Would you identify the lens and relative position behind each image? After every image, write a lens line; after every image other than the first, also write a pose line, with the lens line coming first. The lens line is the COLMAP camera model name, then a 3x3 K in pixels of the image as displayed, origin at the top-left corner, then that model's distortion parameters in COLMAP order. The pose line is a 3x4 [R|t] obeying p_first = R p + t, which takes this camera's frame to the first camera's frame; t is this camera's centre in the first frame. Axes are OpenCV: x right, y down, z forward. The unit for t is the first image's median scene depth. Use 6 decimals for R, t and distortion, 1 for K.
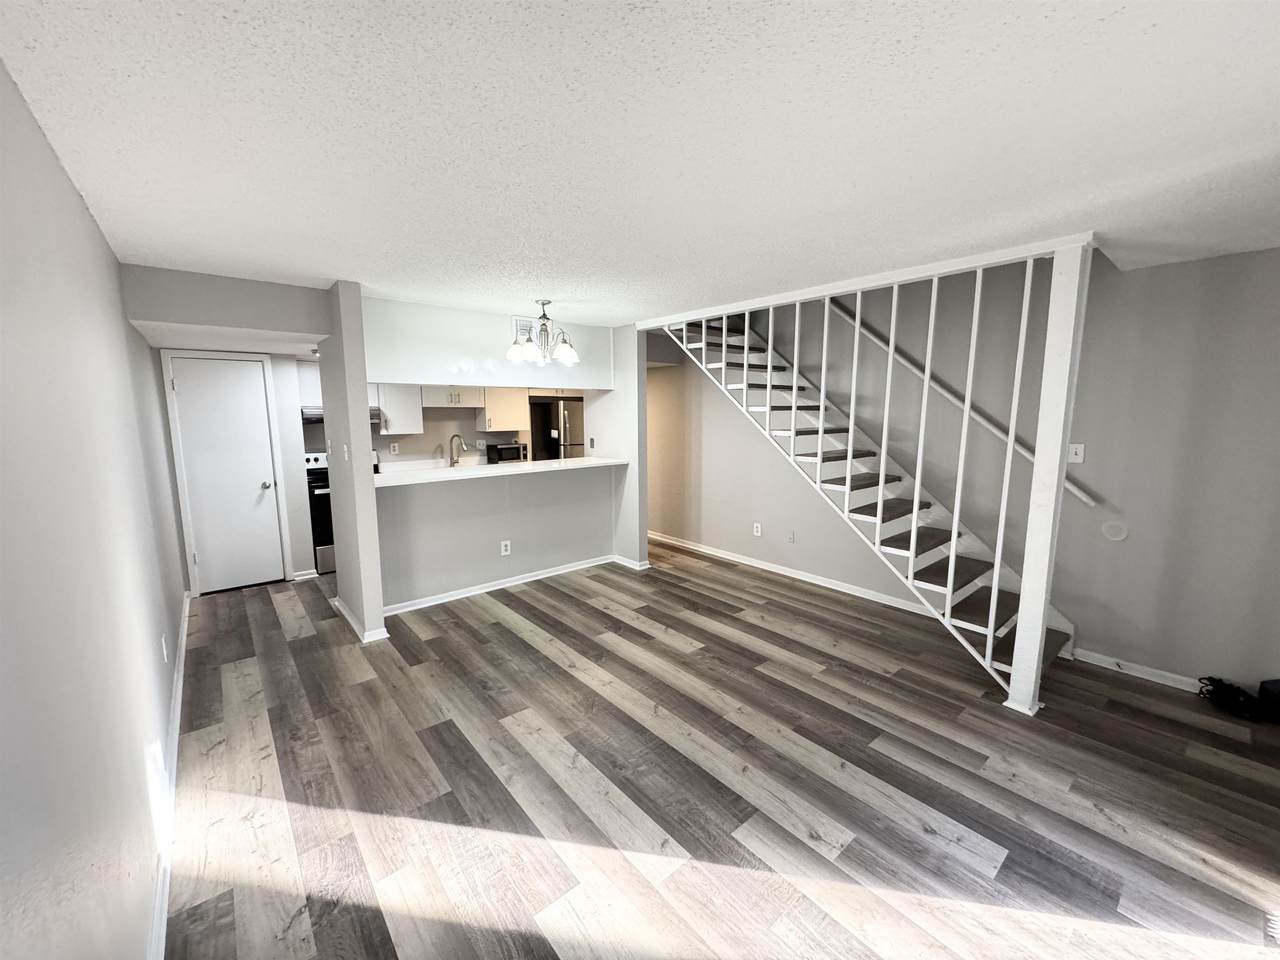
lens RADIAL K [[506.5, 0, 637.2], [0, 506.5, 482.4], [0, 0, 1]] dist [-0.001031, 0.000334]
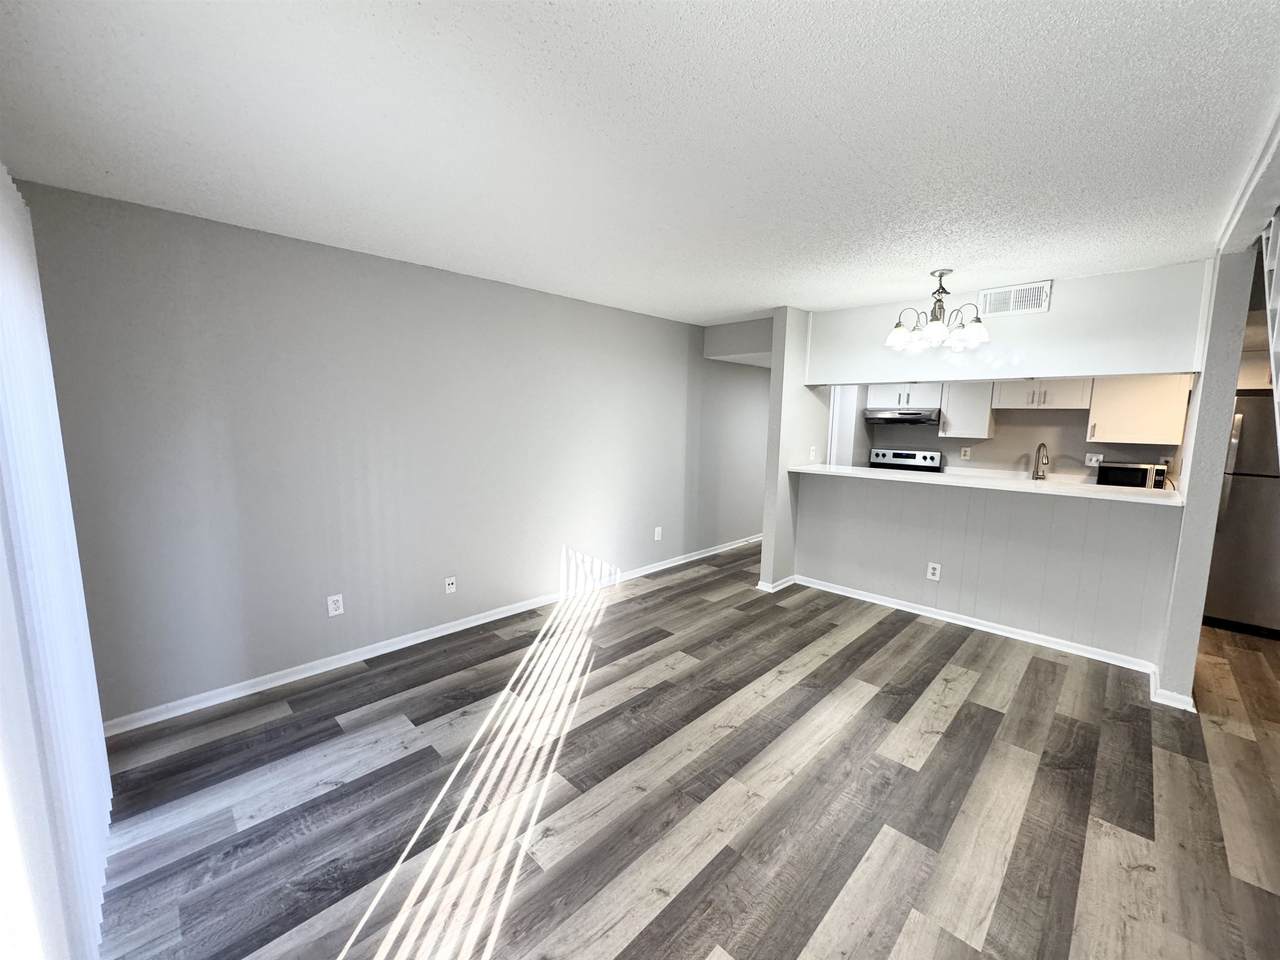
lens RADIAL K [[506.5, 0, 638.2], [0, 506.5, 480.5], [0, 0, 1]] dist [-0.001031, 0.000334]
pose [[0.090743, 0.129163, -0.987463, 0.648010], [-0.154971, 0.981306, 0.114117, -0.049866], [0.983743, 0.142672, 0.109063, 0.509567]]
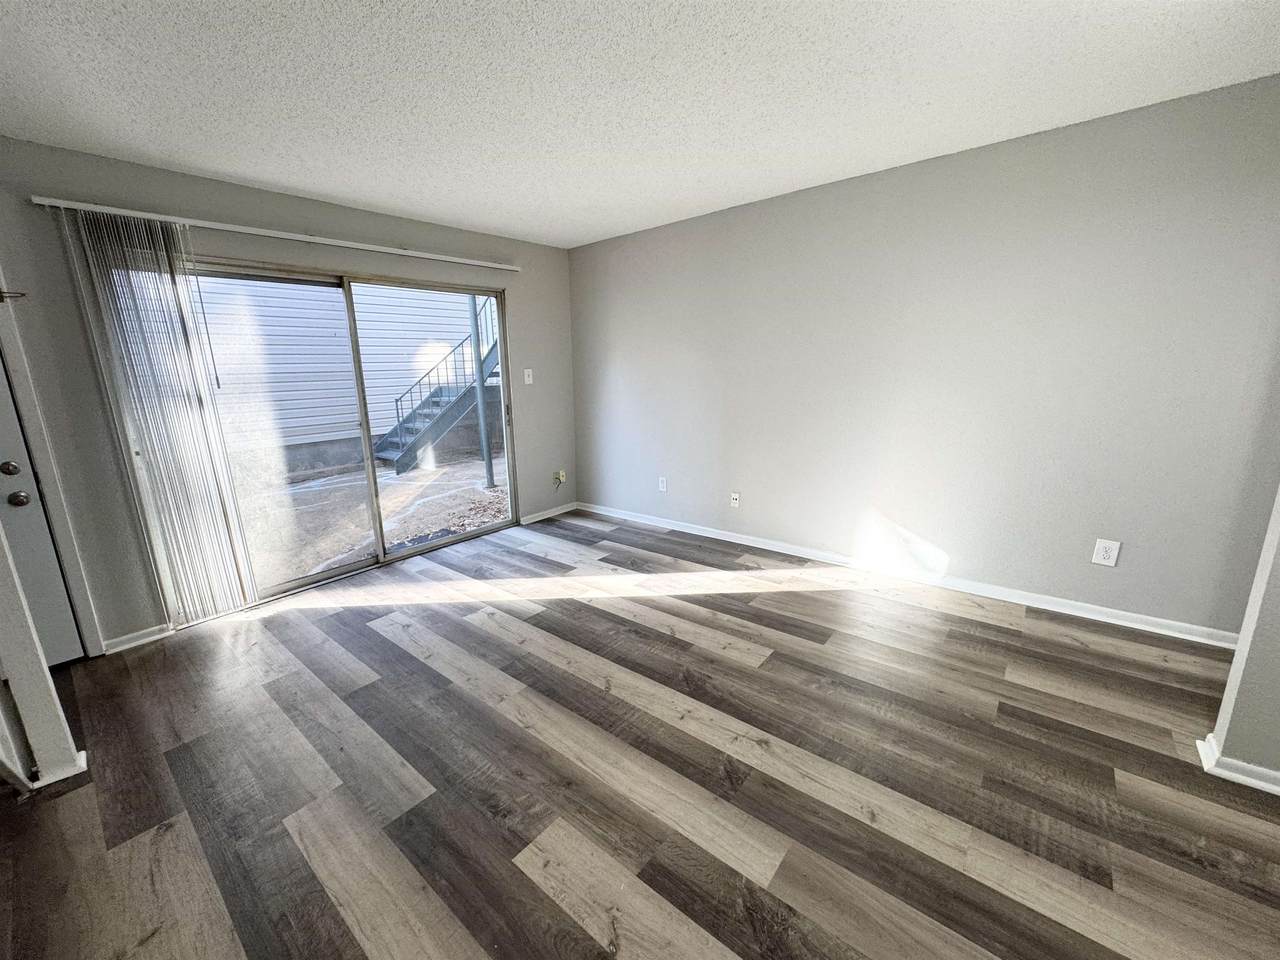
lens RADIAL K [[506.5, 0, 641.3], [0, 506.5, 482.9], [0, 0, 1]] dist [-0.001031, 0.000334]
pose [[-0.981861, 0.069121, -0.176552, 0.079236], [0.002528, 0.935868, 0.352342, -0.105462], [0.189583, 0.345505, -0.919067, 1.231041]]
